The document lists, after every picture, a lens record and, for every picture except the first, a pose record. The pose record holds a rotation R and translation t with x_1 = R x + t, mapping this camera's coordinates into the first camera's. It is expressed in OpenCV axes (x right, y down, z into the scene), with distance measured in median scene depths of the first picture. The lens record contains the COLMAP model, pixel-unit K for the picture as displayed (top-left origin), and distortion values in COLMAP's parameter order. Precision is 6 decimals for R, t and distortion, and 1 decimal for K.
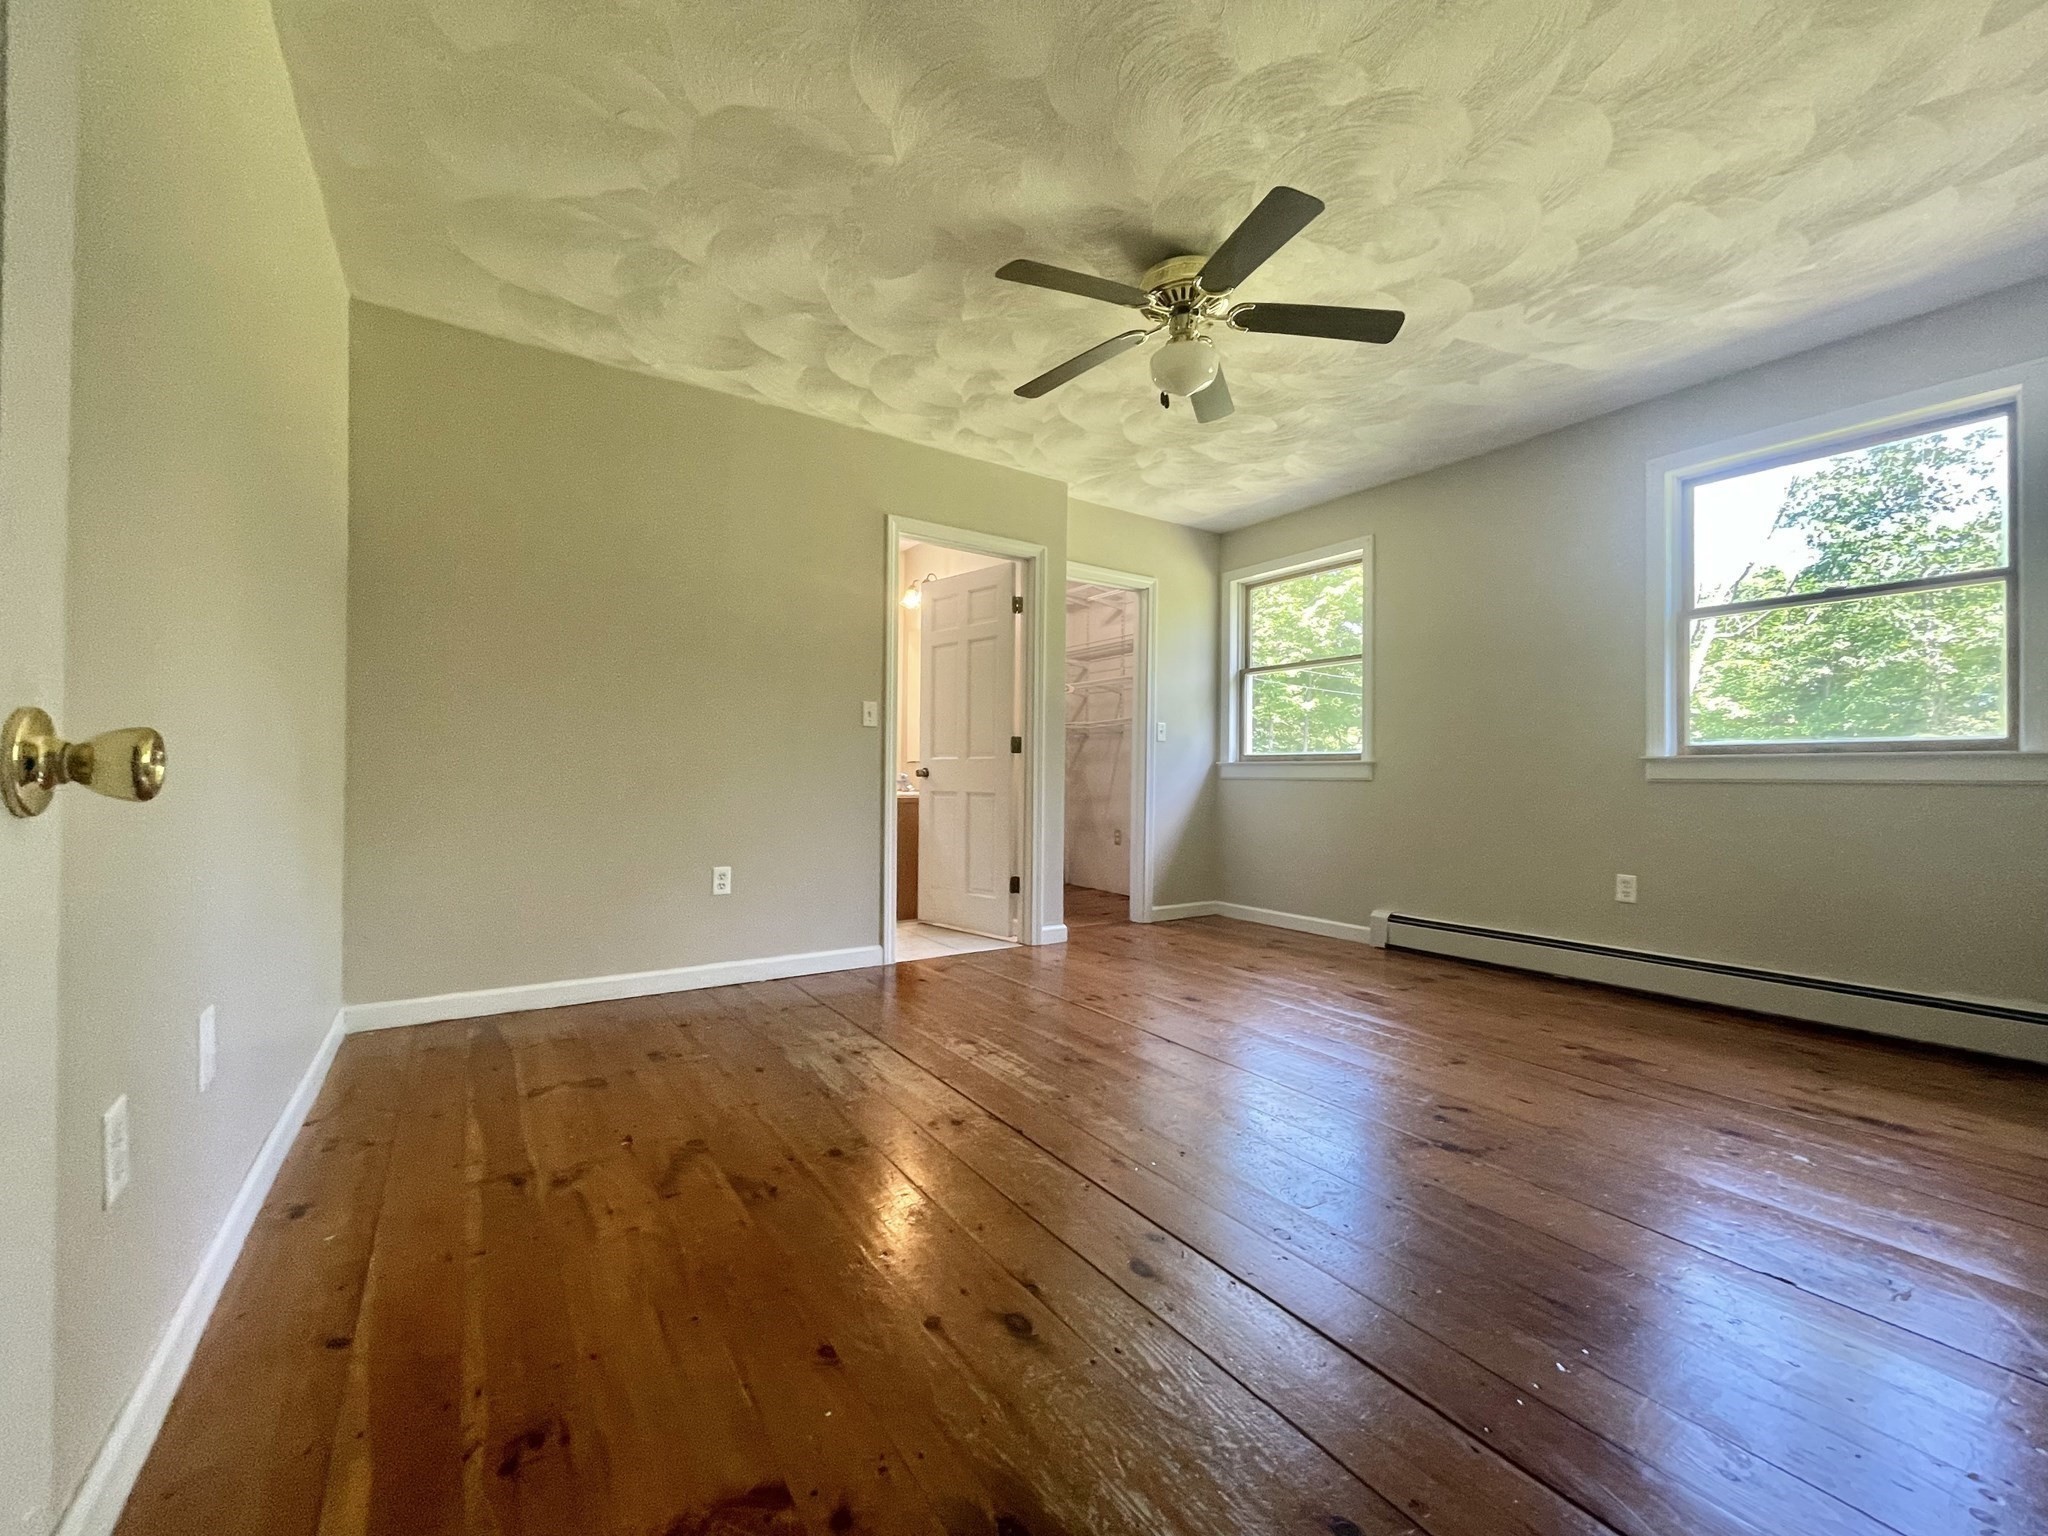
lens RADIAL K [[826.9, 0, 1024.0], [0, 826.9, 768.0], [0, 0, 1]] dist [0.002550, 0.000382]
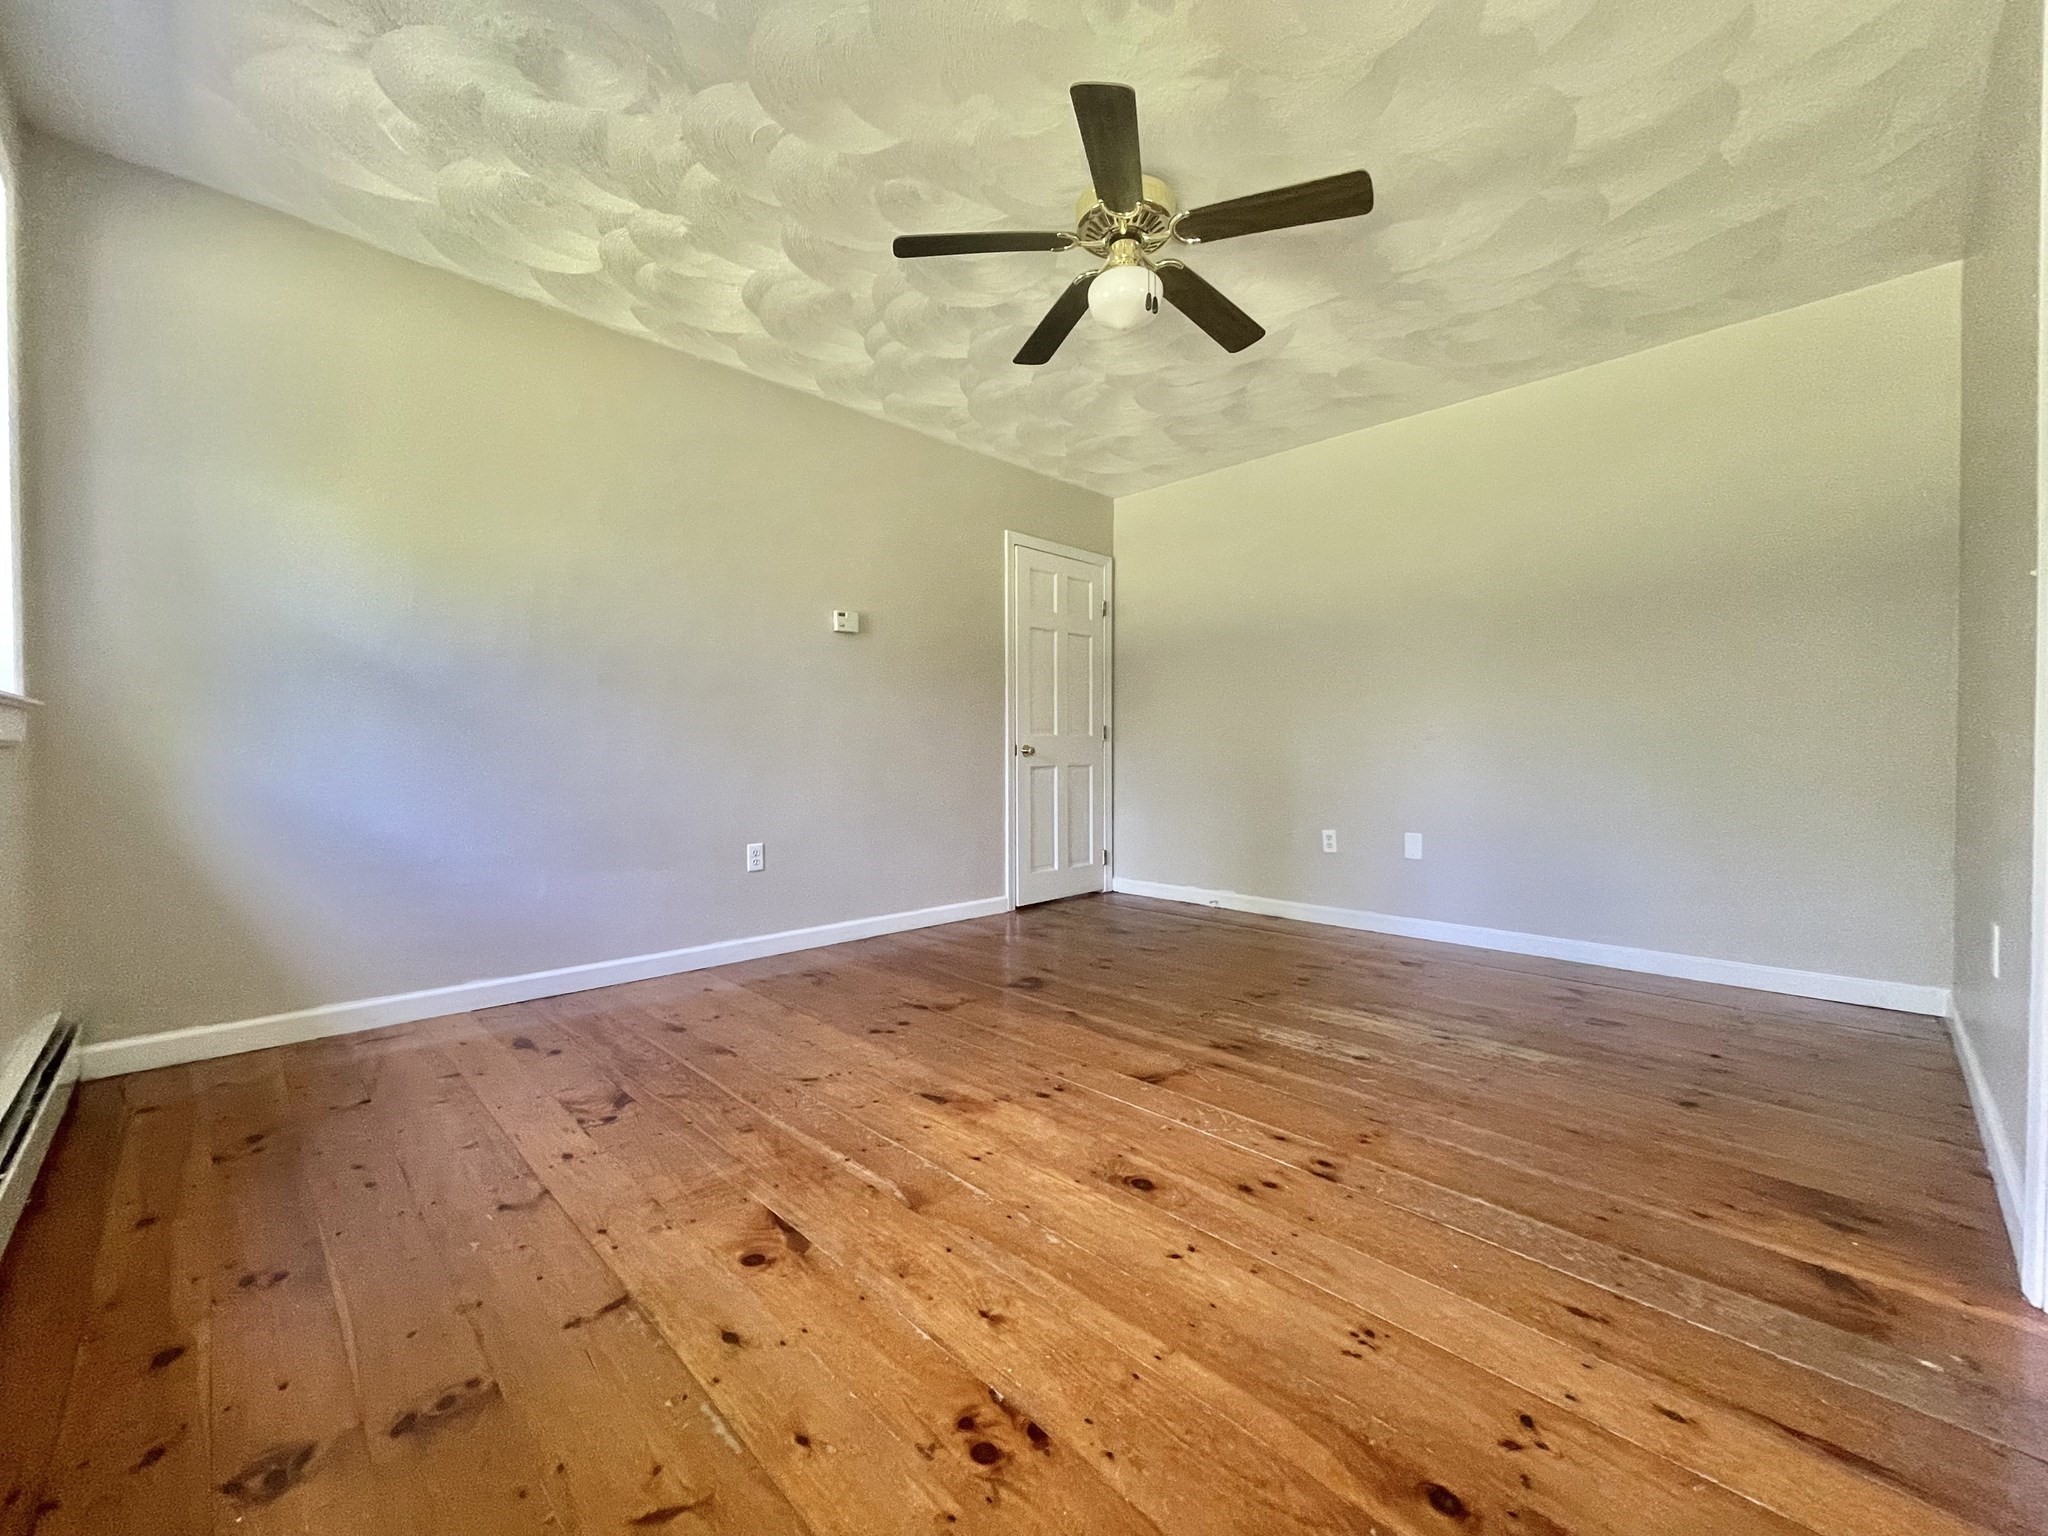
lens RADIAL K [[826.9, 0, 1024.0], [0, 826.9, 768.0], [0, 0, 1]] dist [0.002550, 0.000382]
pose [[-0.981745, -0.004622, -0.190147, 0.459031], [-0.006664, 0.999927, 0.010100, 0.023964], [0.190087, 0.011183, -0.981704, 1.825806]]
